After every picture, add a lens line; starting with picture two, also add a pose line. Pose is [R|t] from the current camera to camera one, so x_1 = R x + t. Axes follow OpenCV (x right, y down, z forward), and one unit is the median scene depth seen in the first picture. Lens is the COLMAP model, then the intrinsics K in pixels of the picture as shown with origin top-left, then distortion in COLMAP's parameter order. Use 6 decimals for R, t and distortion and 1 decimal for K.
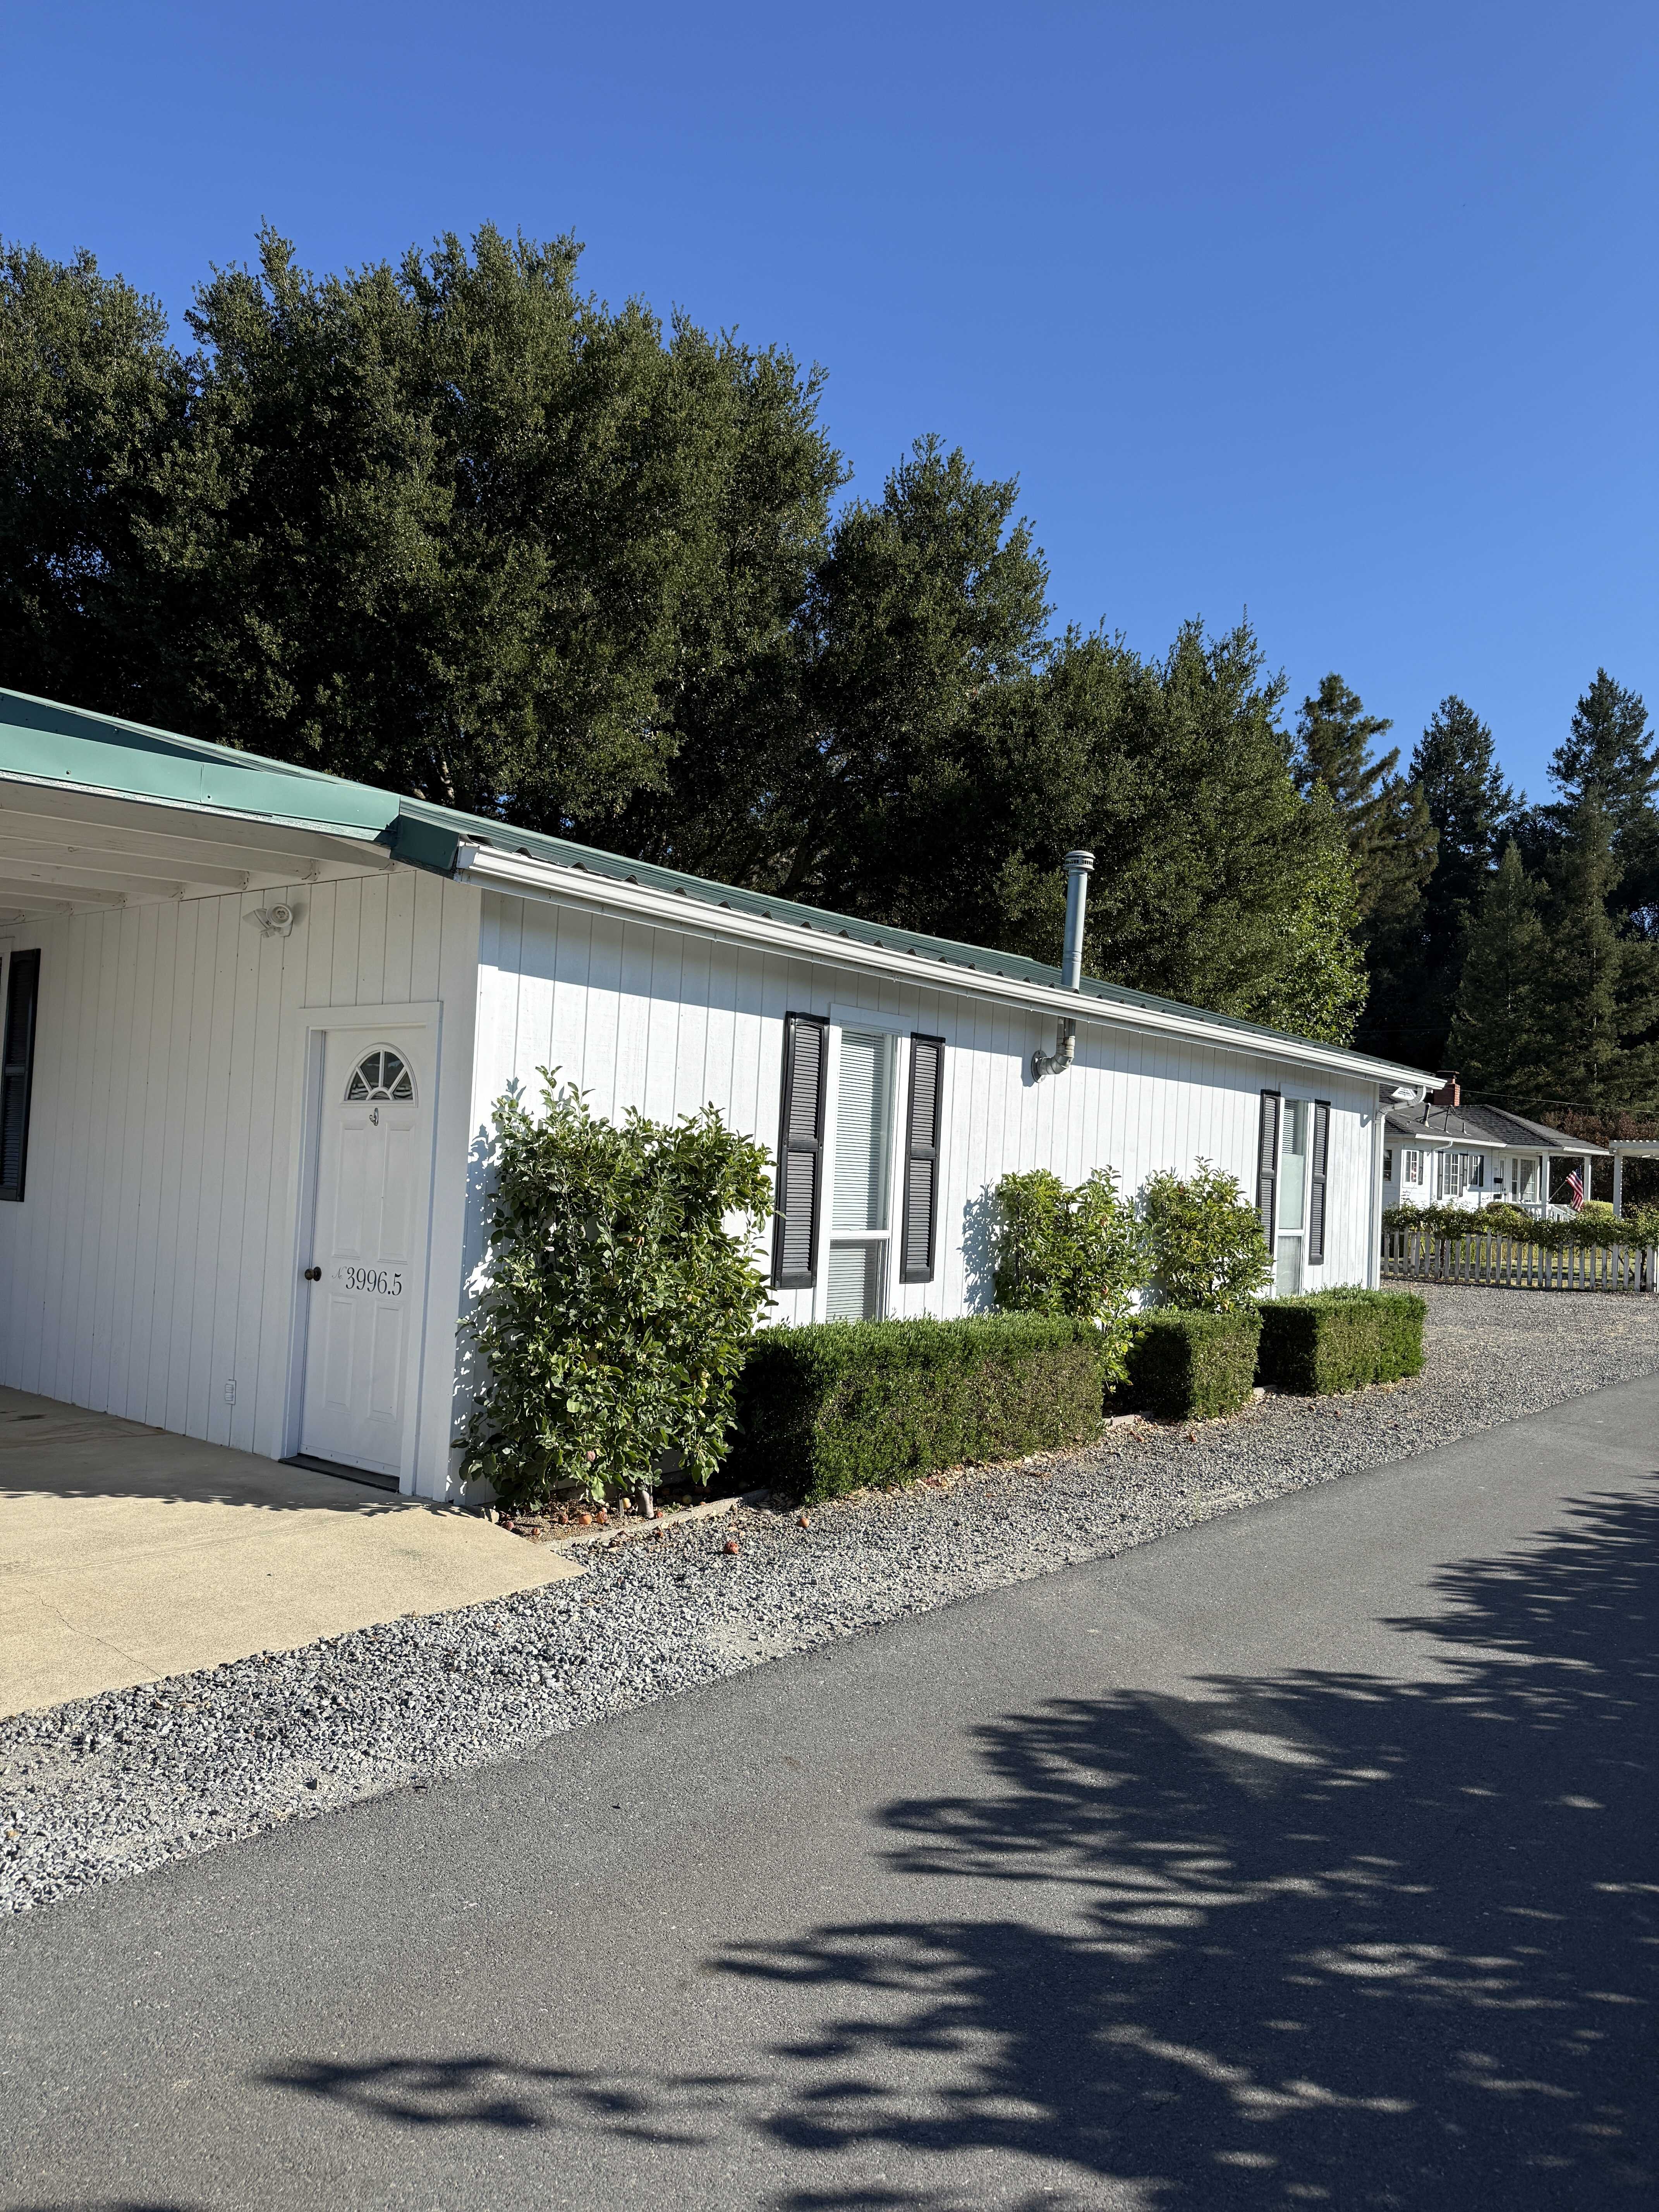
lens RADIAL K [[1550.8, 0, 829.5], [0, 1550.8, 1106.0], [0, 0, 1]] dist [0.159966, -0.288732]
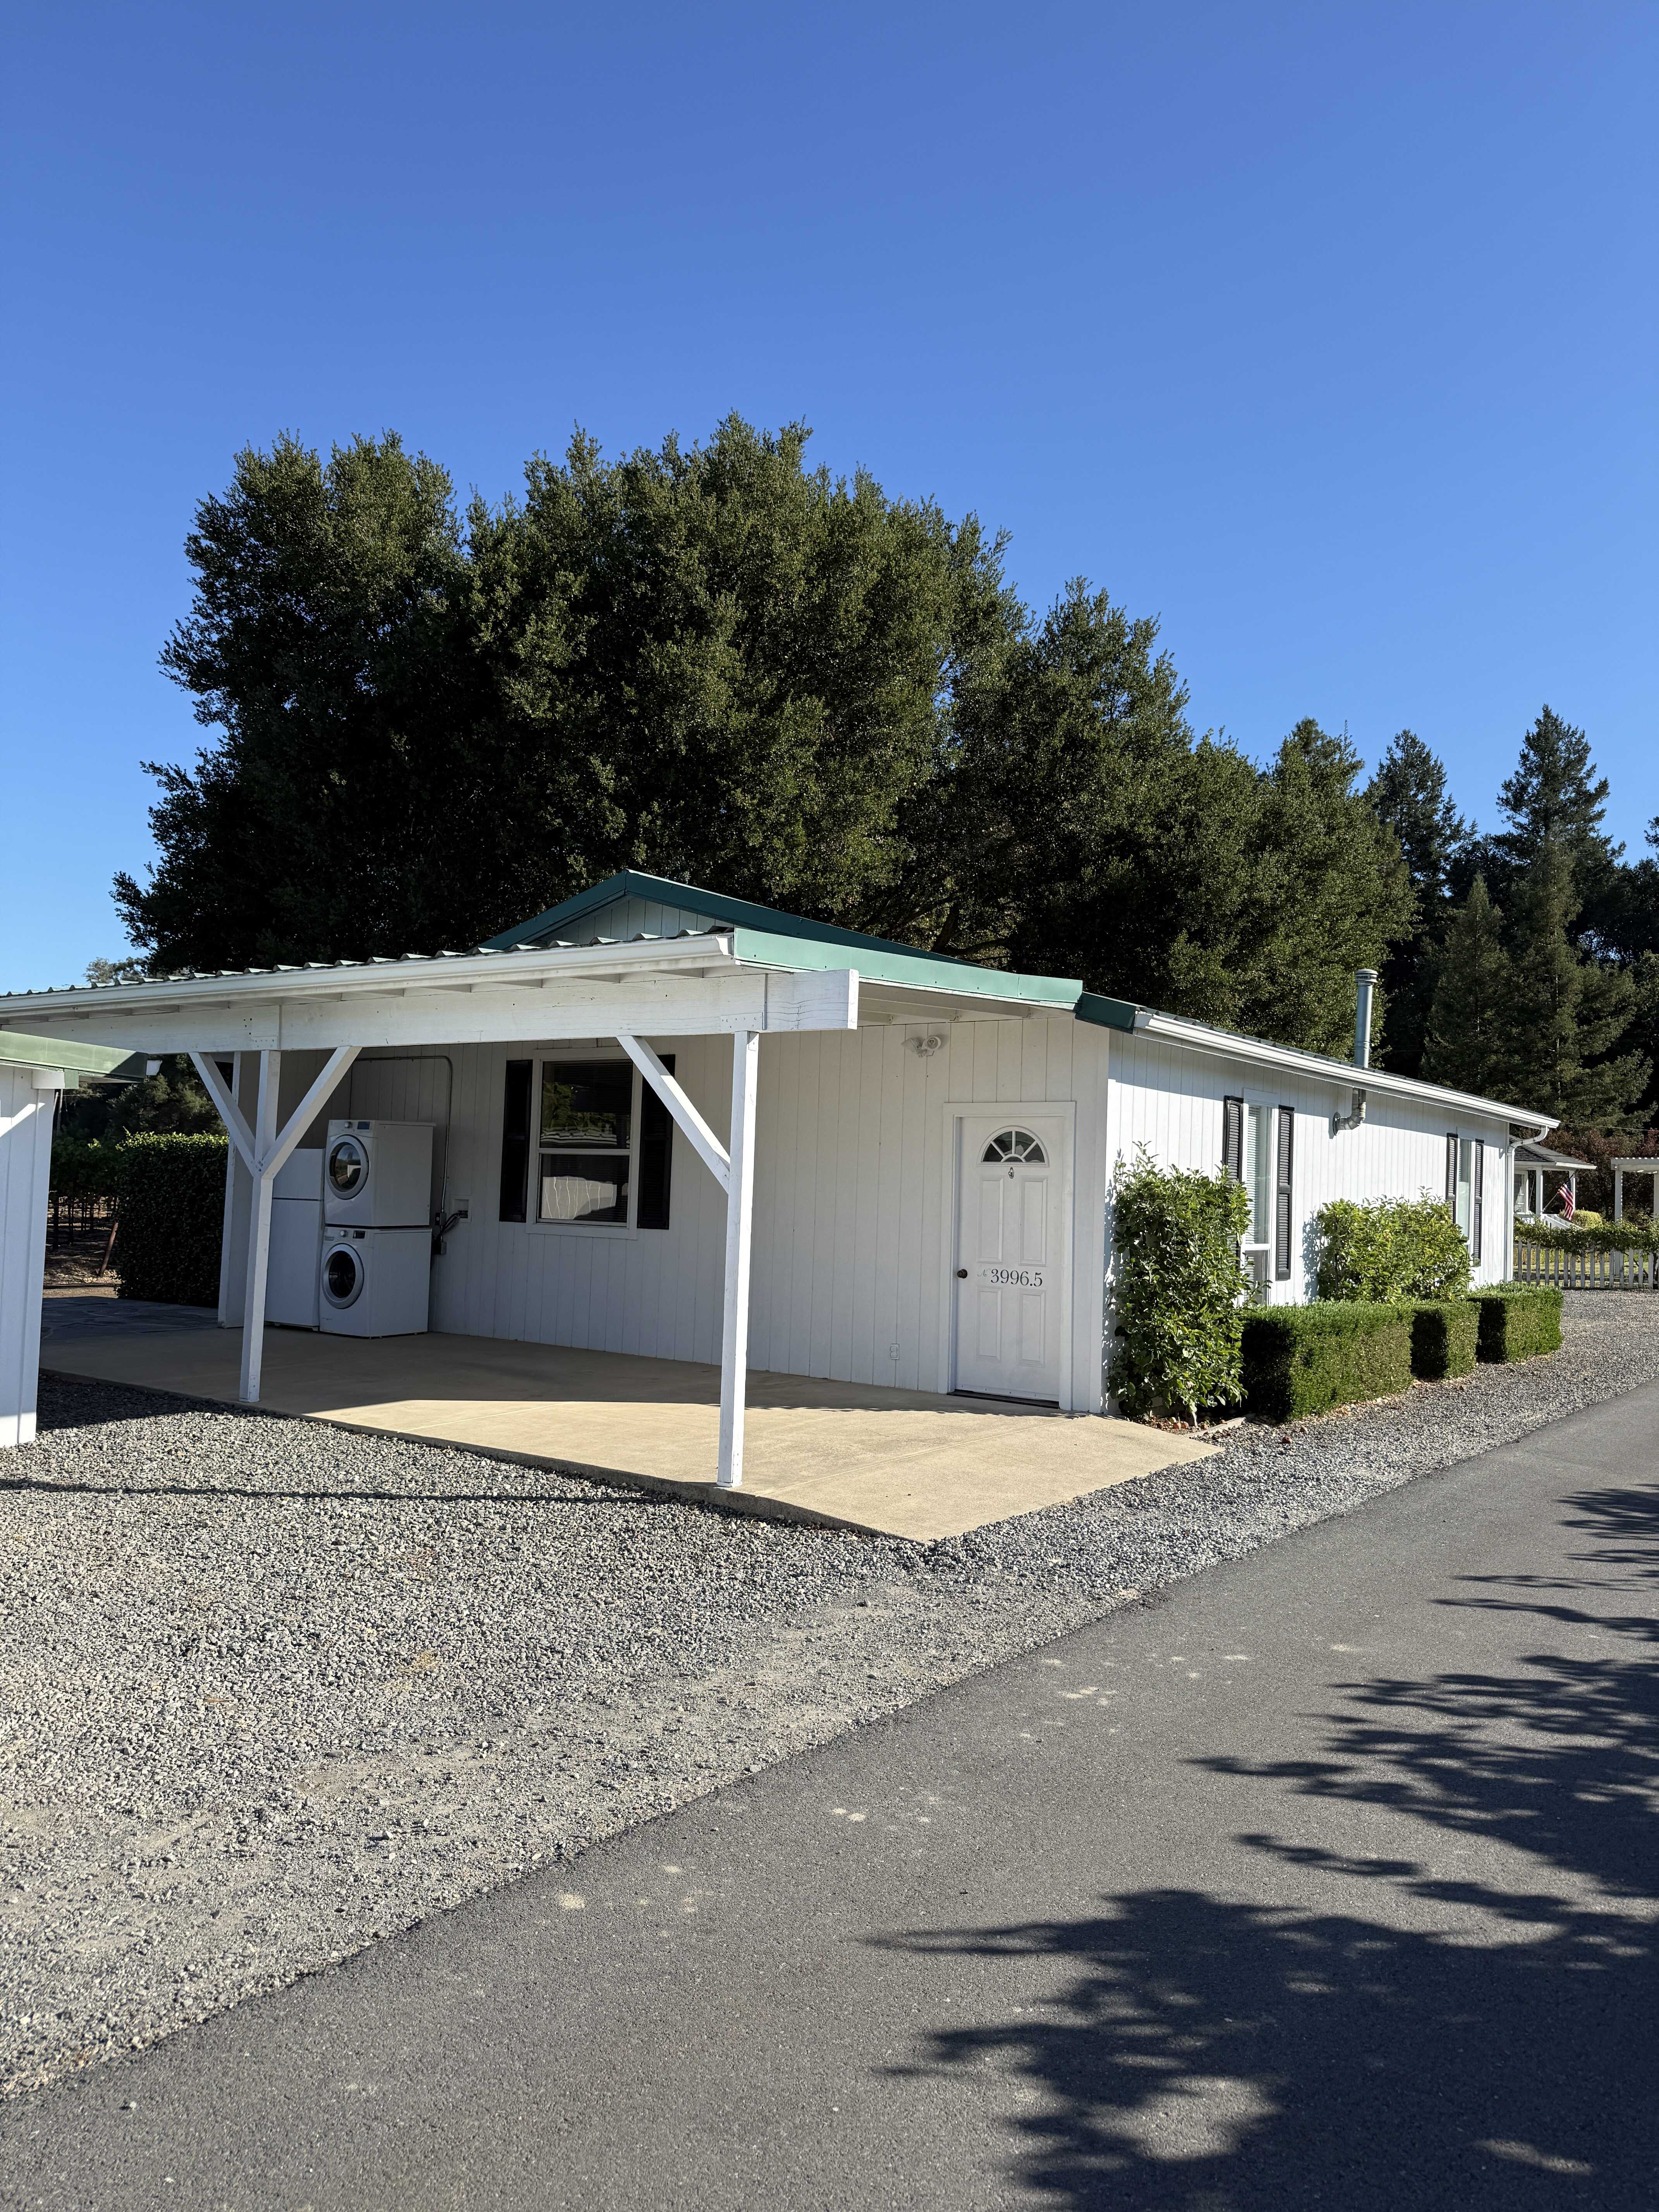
lens RADIAL K [[1568.8, 0, 829.5], [0, 1568.8, 1106.0], [0, 0, 1]] dist [0.198067, -0.401616]
pose [[0.998844, -0.011928, 0.046561, -0.211146], [0.012433, 0.999867, -0.010554, -0.017769], [-0.046429, 0.011121, 0.998860, -0.218252]]
